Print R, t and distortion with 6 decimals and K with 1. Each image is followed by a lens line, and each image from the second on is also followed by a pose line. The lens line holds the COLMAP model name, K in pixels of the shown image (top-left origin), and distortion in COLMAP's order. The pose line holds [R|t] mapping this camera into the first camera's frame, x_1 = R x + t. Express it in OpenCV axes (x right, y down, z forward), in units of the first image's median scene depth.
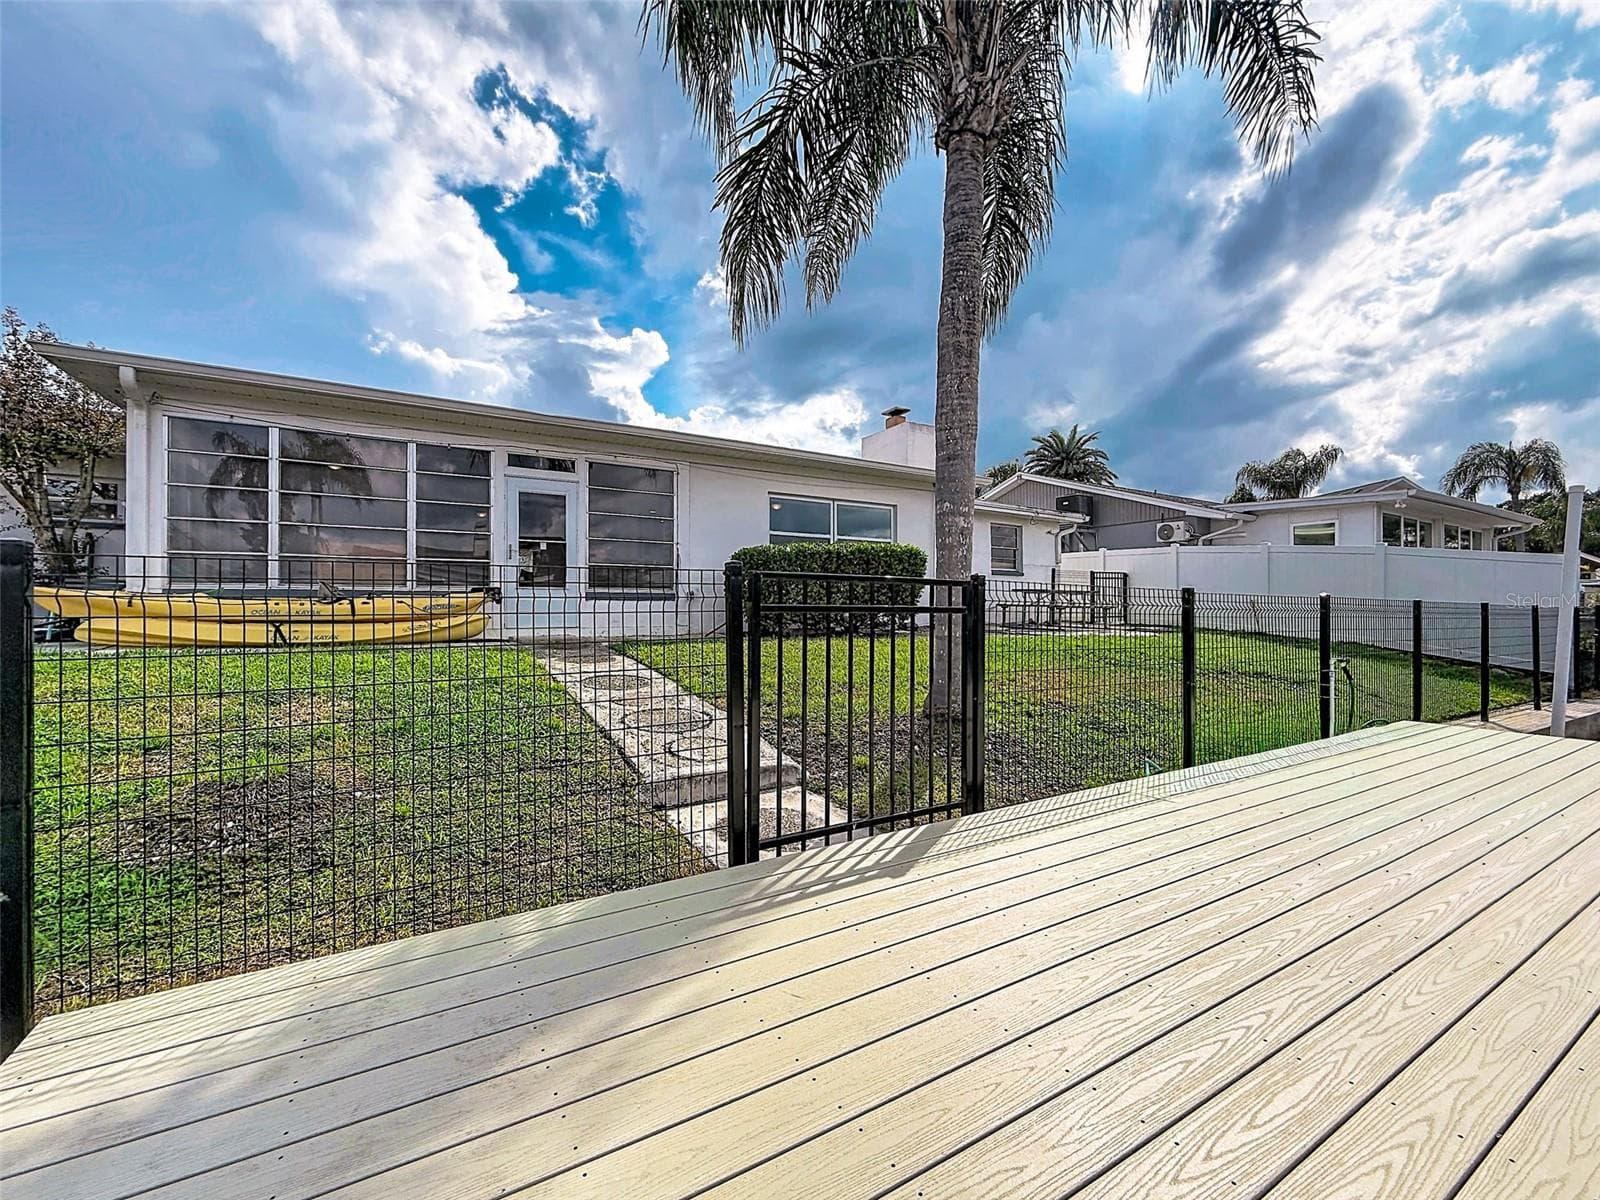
lens RADIAL K [[657.2, 0, 804.3], [0, 657.2, 615.2], [0, 0, 1]] dist [-0.002606, -0.000183]
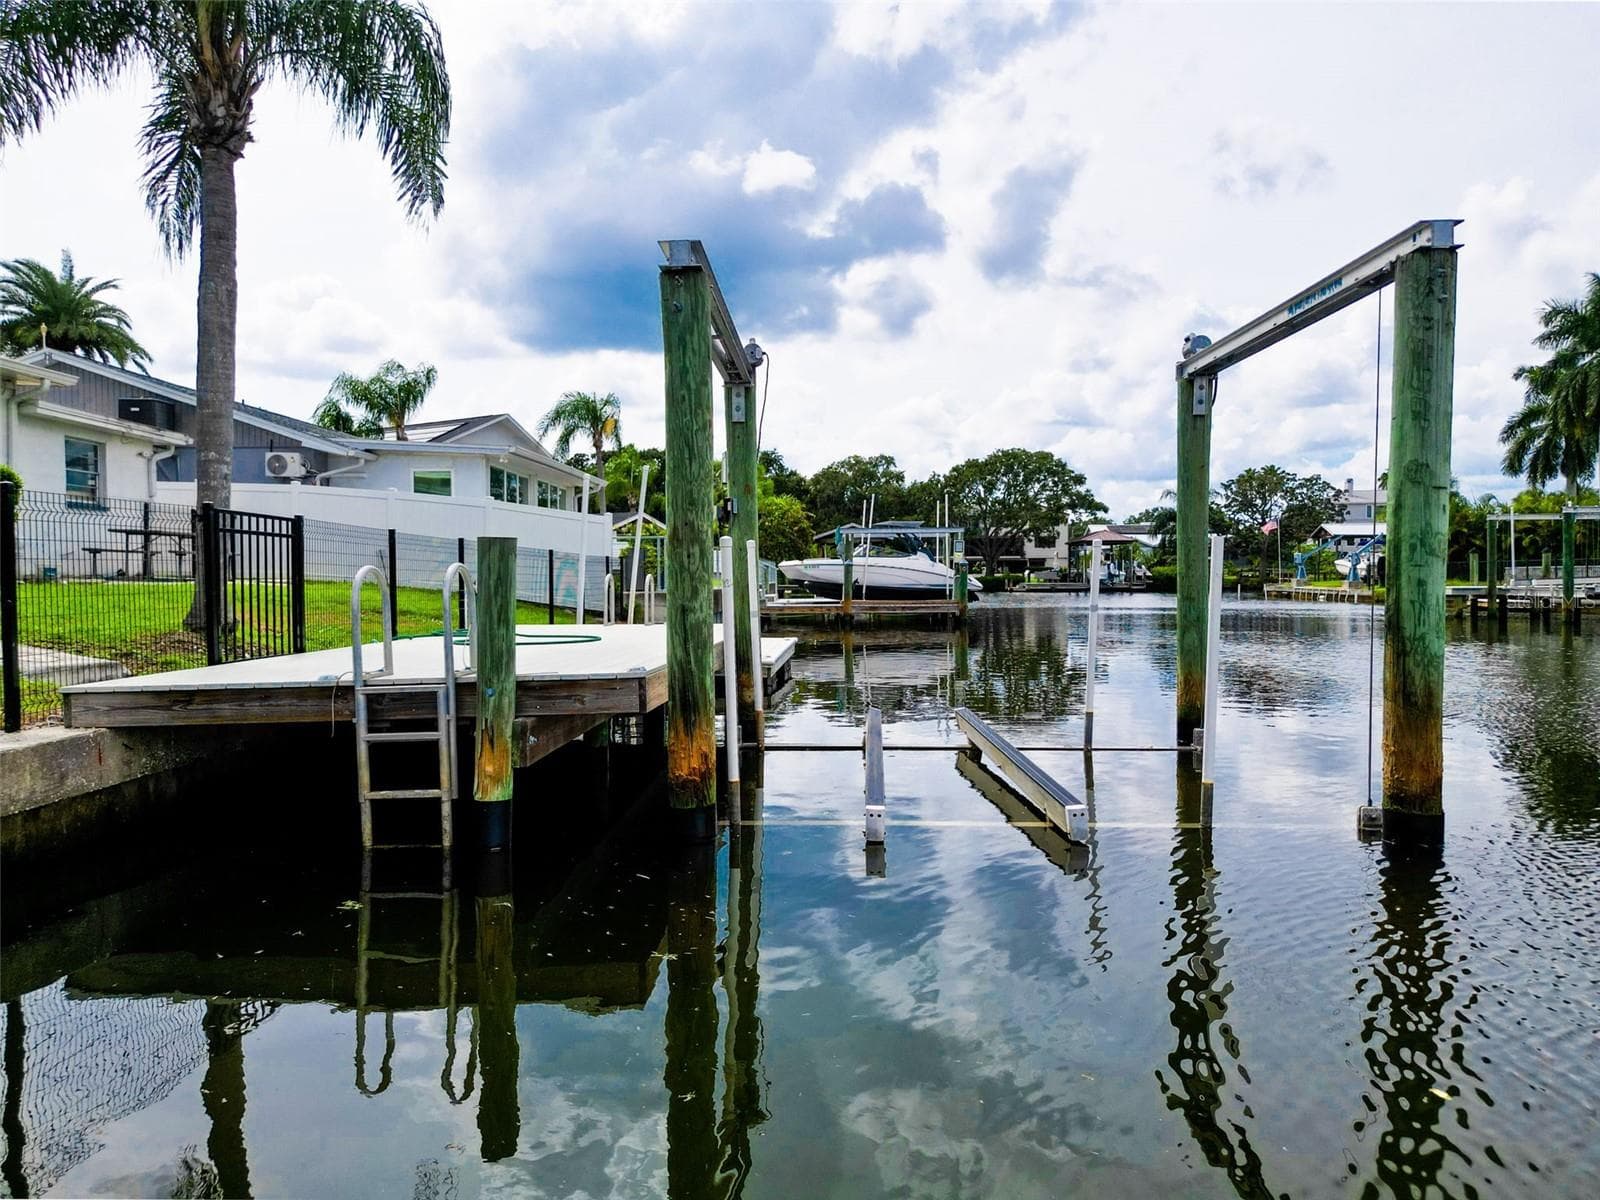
lens RADIAL K [[1127.0, 0, 799.3], [0, 1127.0, 603.0], [0, 0, 1]] dist [0.065292, -0.058214]
pose [[0.547856, -0.020062, 0.836332, -0.485036], [0.007487, 0.999790, 0.019079, 0.036775], [-0.836539, -0.004191, 0.547891, -0.535106]]
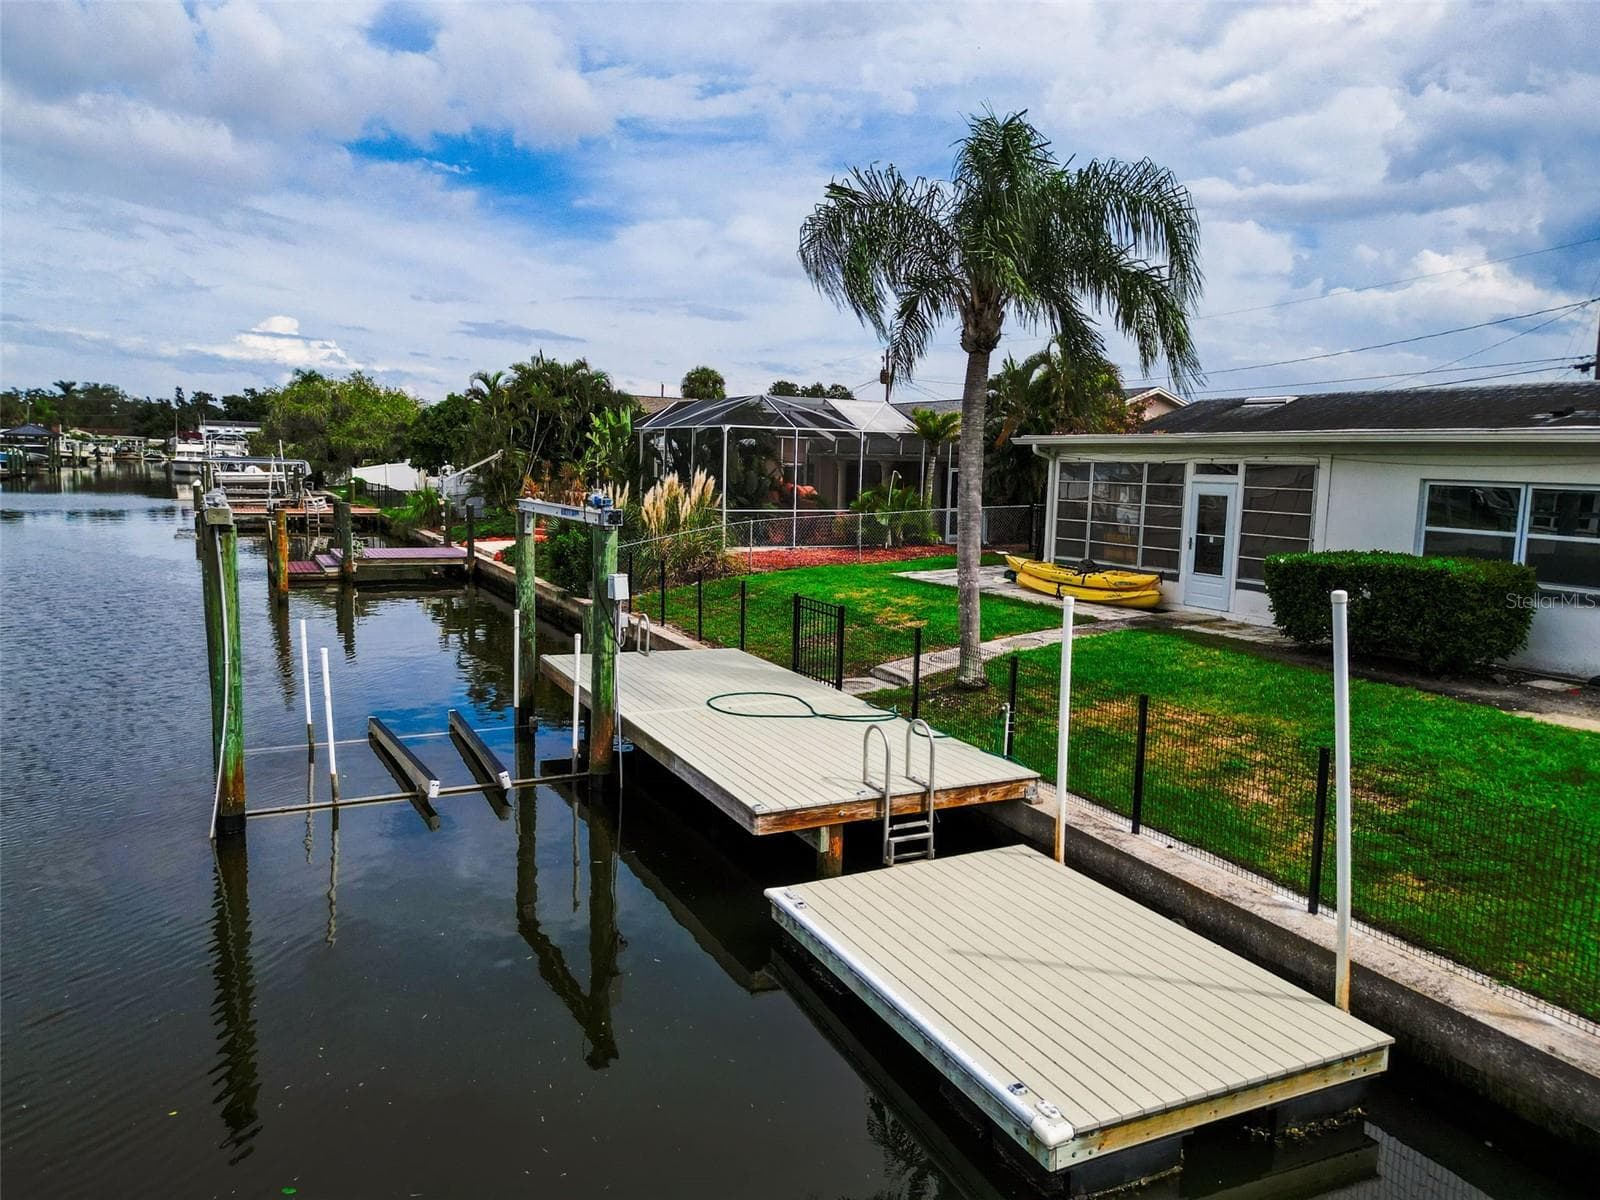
lens RADIAL K [[1165.8, 0, 778.5], [0, 1165.8, 612.0], [0, 0, 1]] dist [0.057142, -0.039864]
pose [[-0.096840, 0.133128, -0.986356, 1.737859], [-0.030029, 0.990172, 0.136591, -0.236031], [0.994847, 0.042847, -0.091891, 0.414082]]
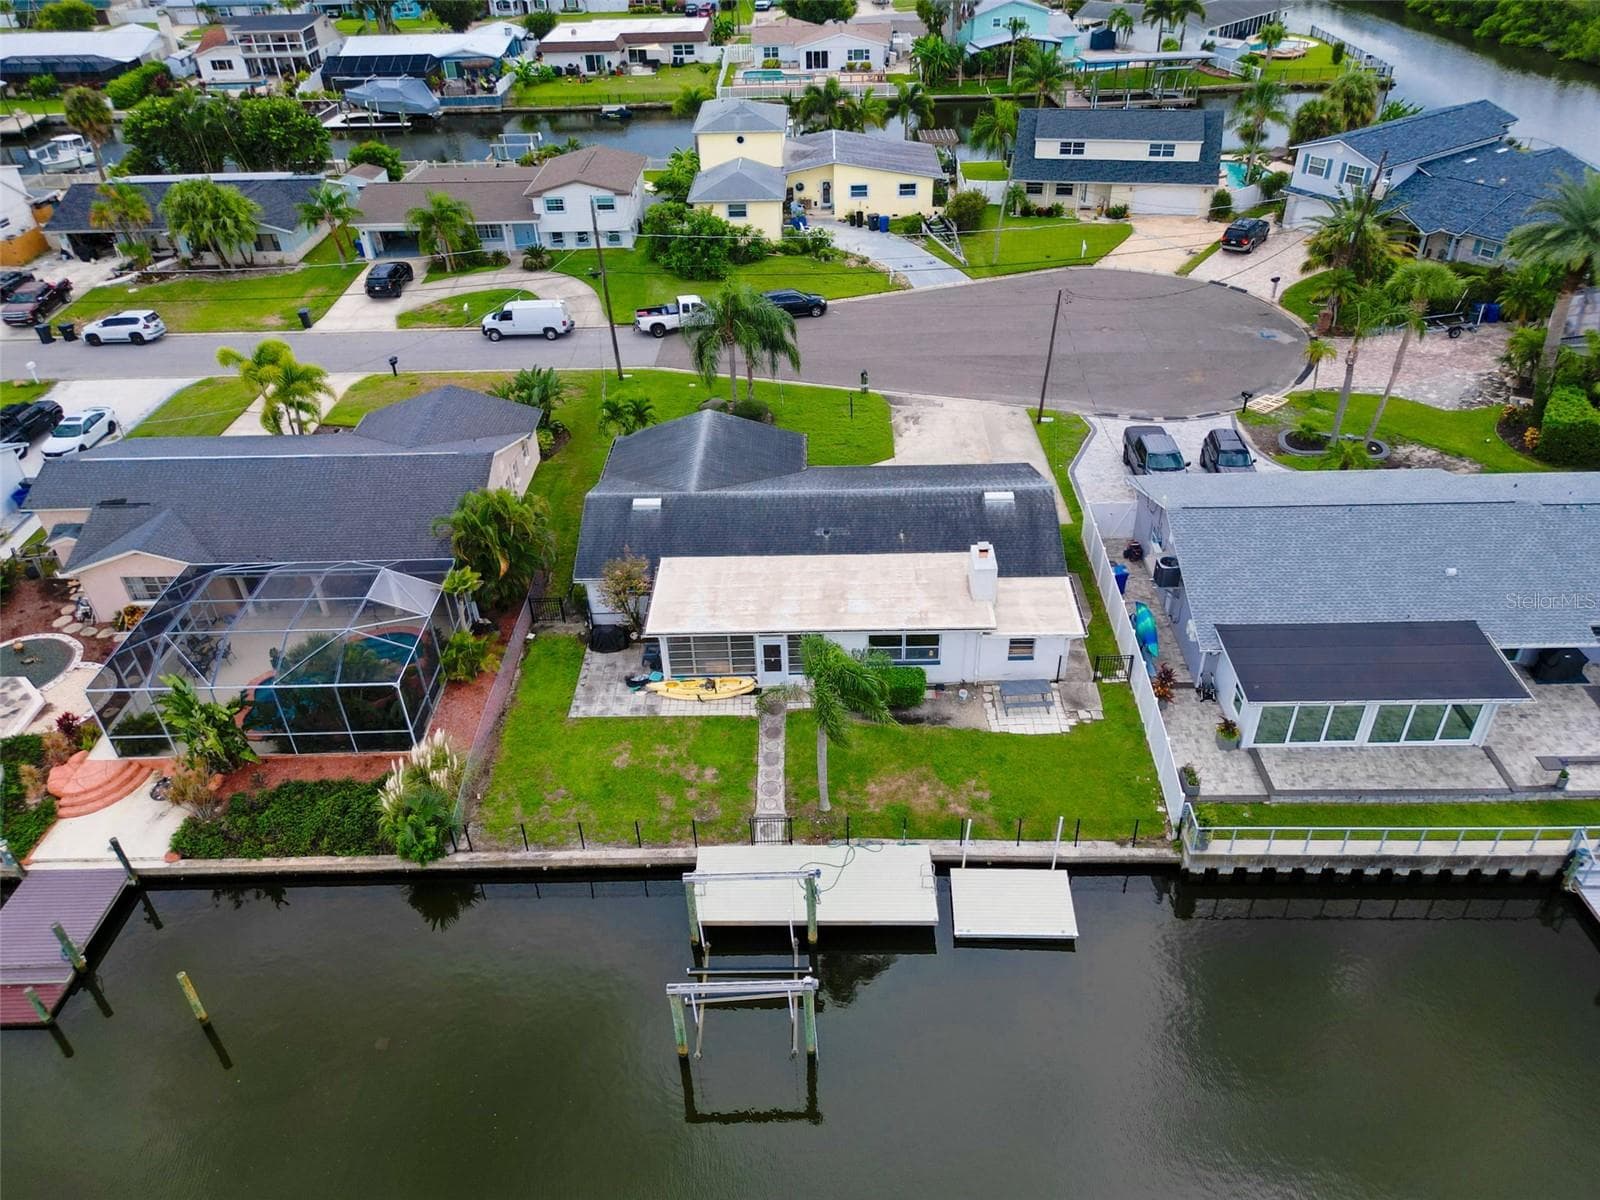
lens RADIAL K [[1127.0, 0, 807.2], [0, 1127.0, 597.3], [0, 0, 1]] dist [0.065292, -0.058214]
pose [[0.850422, 0.283110, -0.443430, 1.664679], [0.024020, 0.821089, 0.570294, -2.886576], [0.525552, -0.495642, 0.691472, -1.955682]]
